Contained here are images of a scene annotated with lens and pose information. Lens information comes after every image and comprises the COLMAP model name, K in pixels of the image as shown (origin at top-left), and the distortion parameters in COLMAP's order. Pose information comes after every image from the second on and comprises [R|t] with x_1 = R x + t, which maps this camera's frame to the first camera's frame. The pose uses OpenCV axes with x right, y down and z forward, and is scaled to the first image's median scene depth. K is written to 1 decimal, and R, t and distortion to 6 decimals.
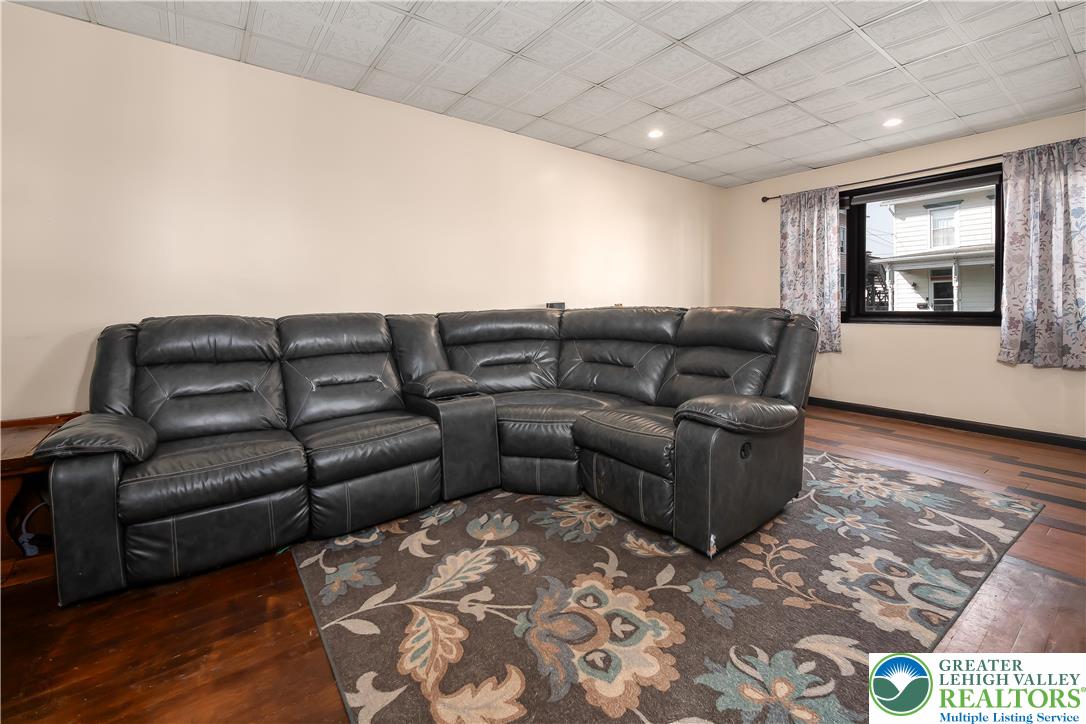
lens RADIAL K [[458.9, 0, 543.5], [0, 458.9, 309.0], [0, 0, 1]] dist [-0.009058, 0.000138]
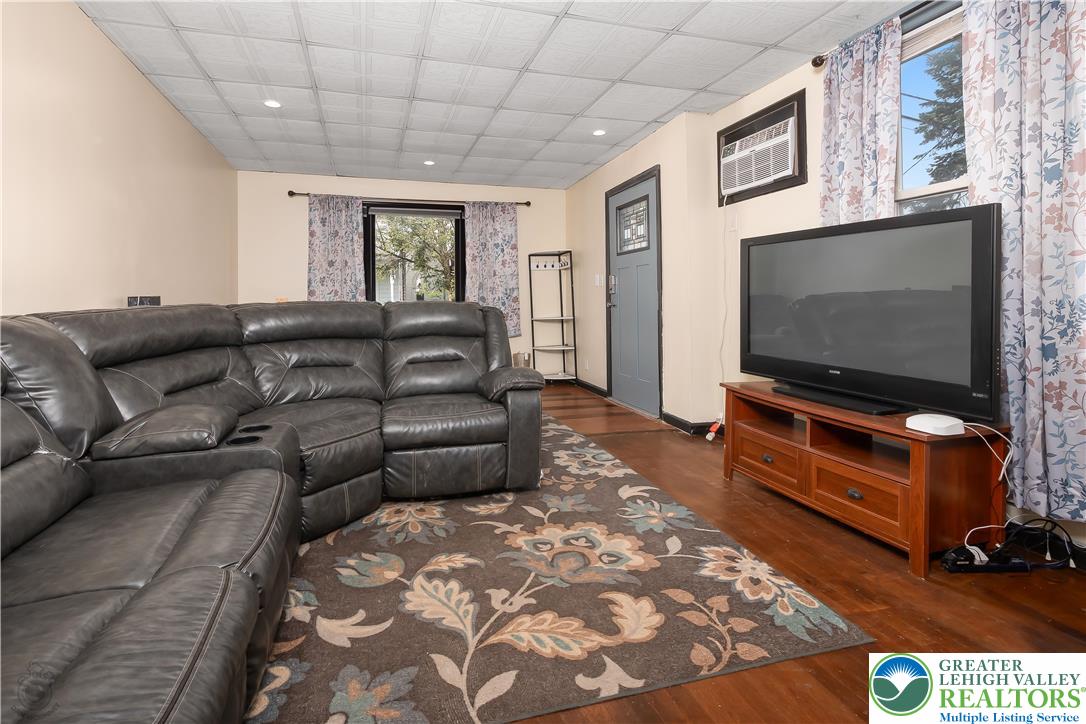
lens RADIAL K [[458.9, 0, 543.5], [0, 458.9, 309.0], [0, 0, 1]] dist [-0.009058, 0.000138]
pose [[0.389398, -0.017270, 0.920908, -0.933951], [0.008480, 0.999849, 0.015164, -0.003421], [-0.921030, 0.001905, 0.389486, 0.496645]]
